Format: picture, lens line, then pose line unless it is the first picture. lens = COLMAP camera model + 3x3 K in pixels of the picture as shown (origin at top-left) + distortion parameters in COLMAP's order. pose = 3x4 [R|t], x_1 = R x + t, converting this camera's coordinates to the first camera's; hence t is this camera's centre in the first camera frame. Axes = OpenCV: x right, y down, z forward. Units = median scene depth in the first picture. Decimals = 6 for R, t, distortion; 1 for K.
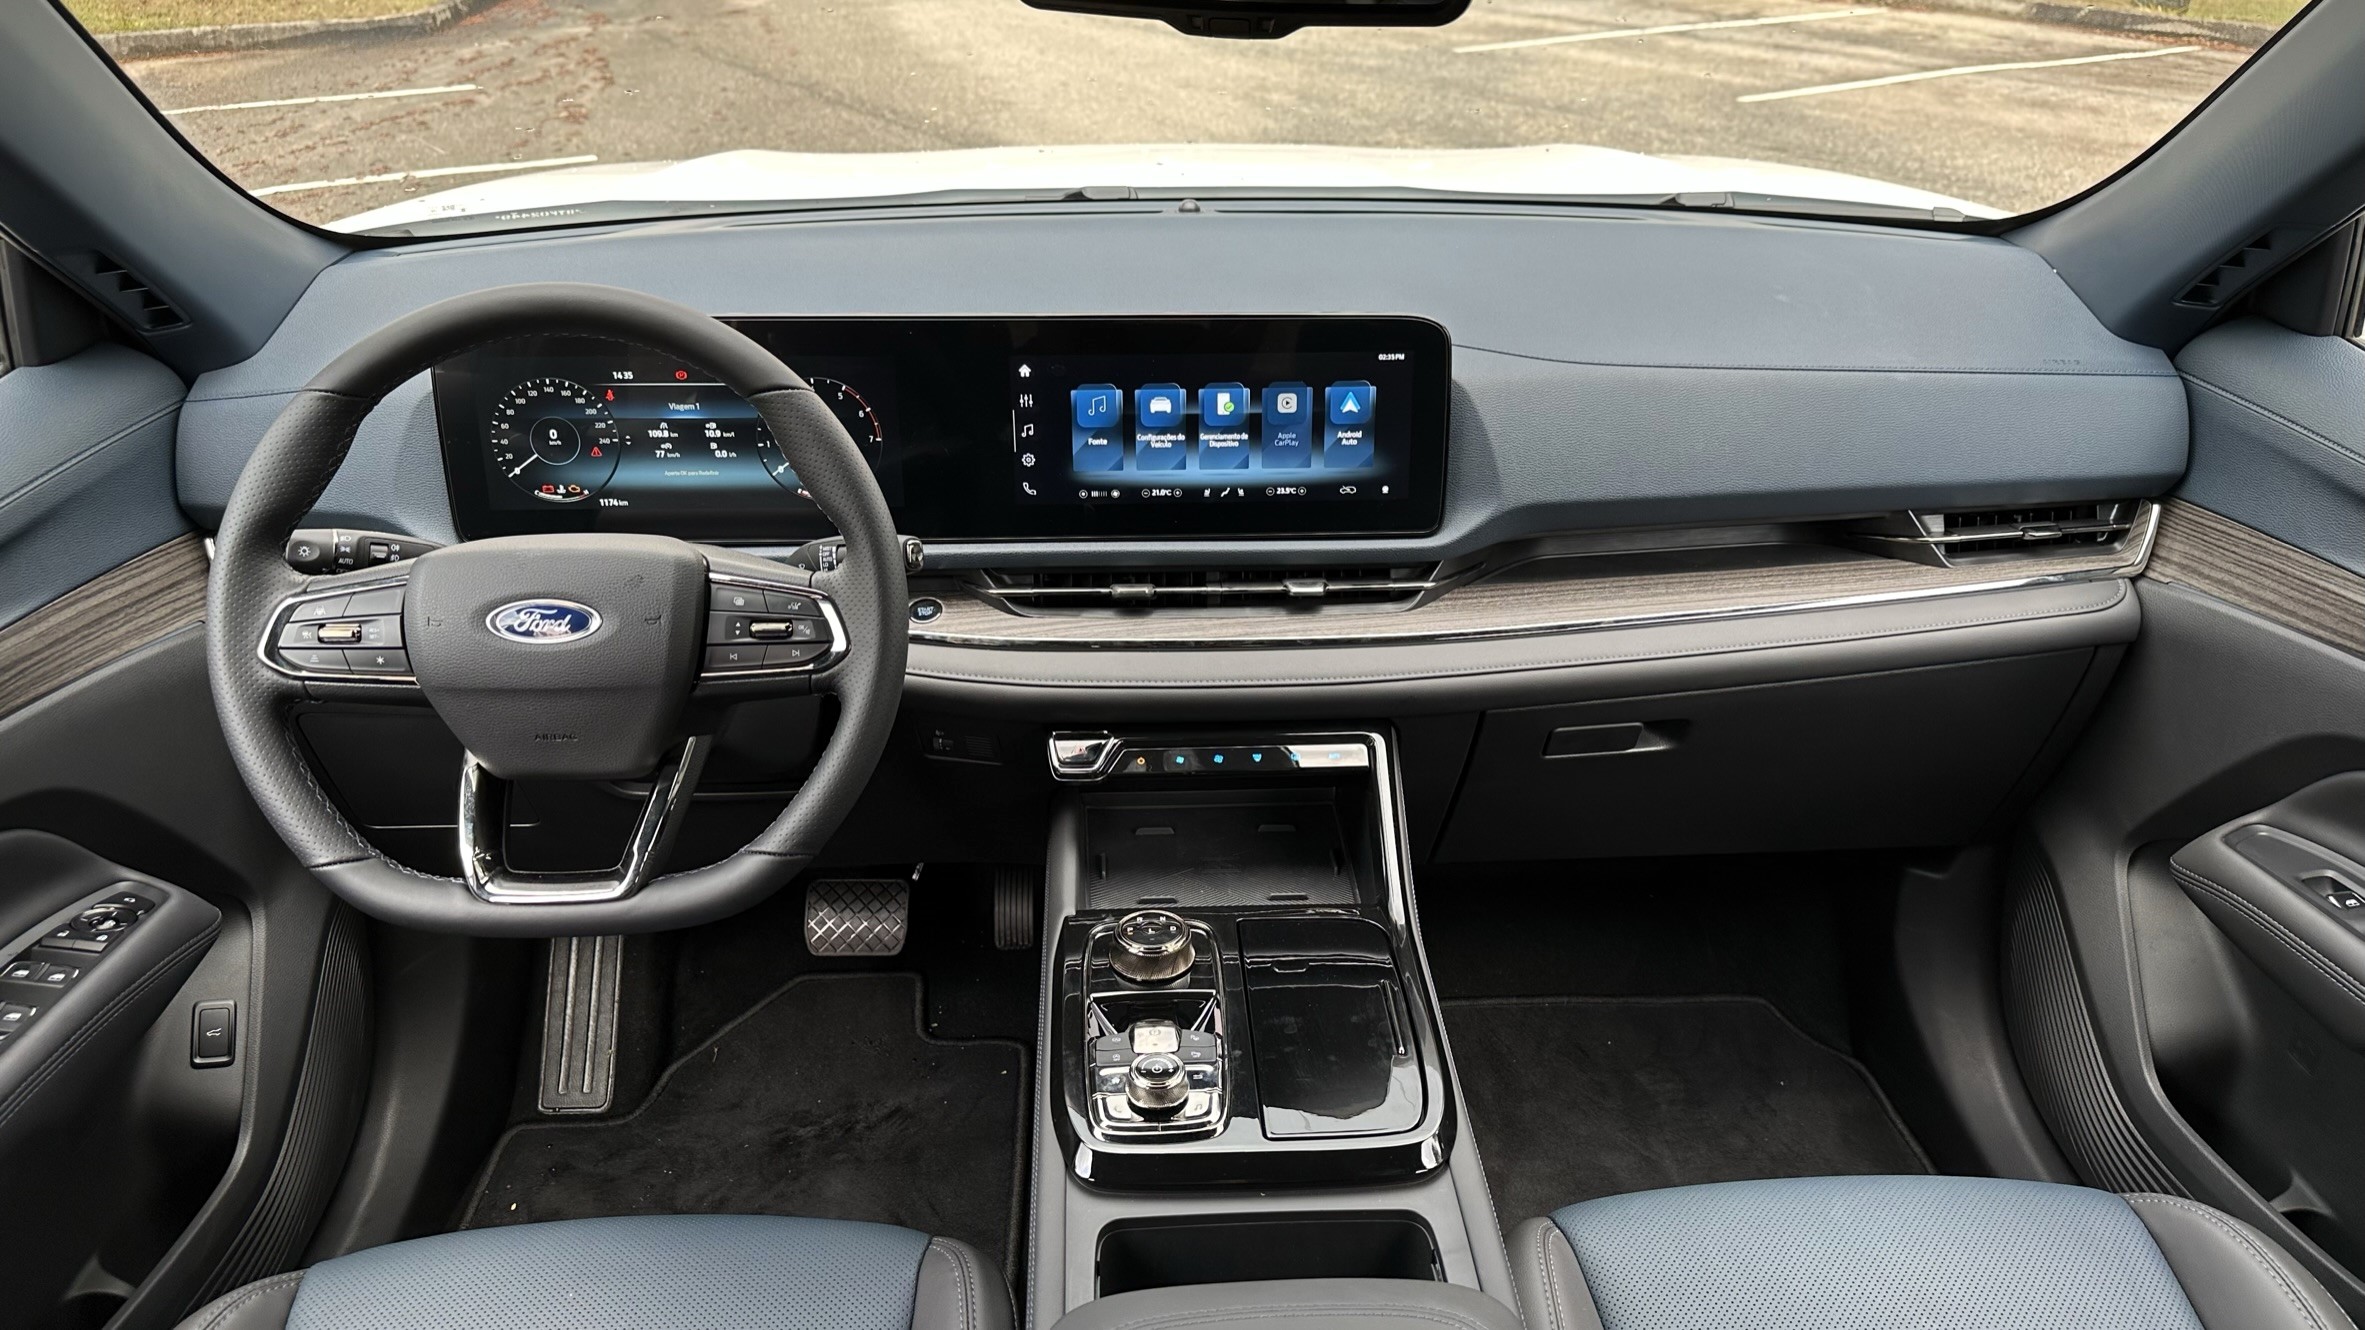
lens RADIAL K [[1670.6, 0, 1190.9], [0, 1670.6, 678.7], [0, 0, 1]] dist [0.112128, -0.165764]
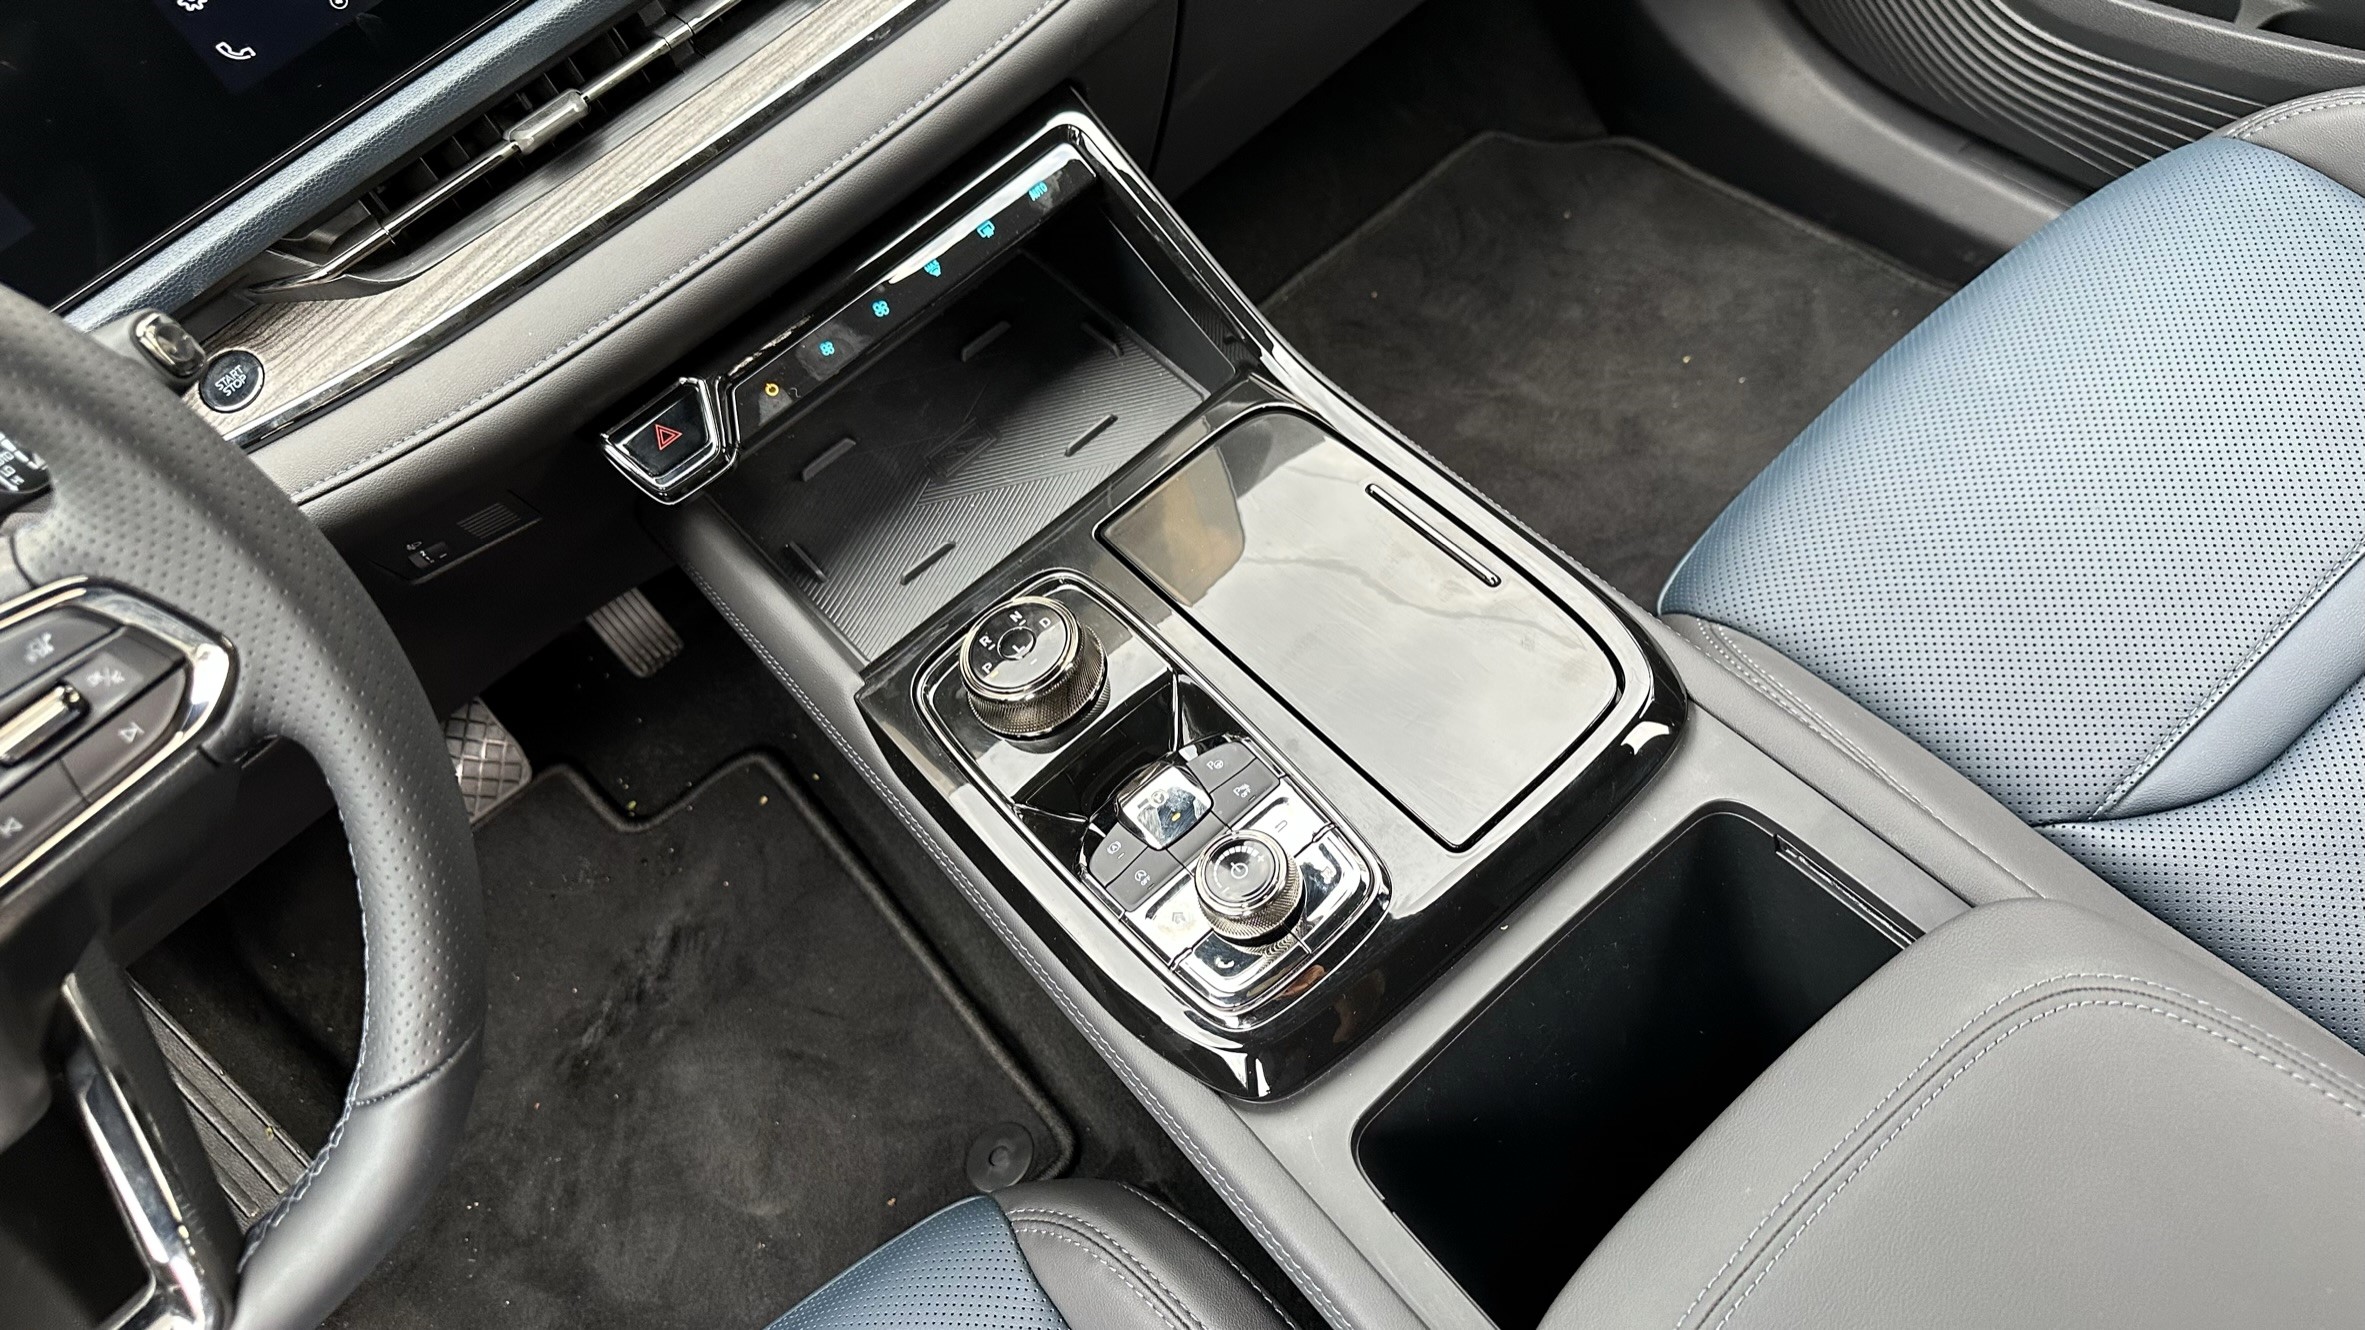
lens RADIAL K [[1662.4, 0, 1187.8], [0, 1662.4, 675.4], [0, 0, 1]] dist [0.075589, -0.106778]
pose [[0.781374, -0.602433, 0.162881, -0.070072], [0.474932, 0.743353, 0.471026, -0.078576], [-0.404840, -0.290690, 0.866951, 0.421570]]
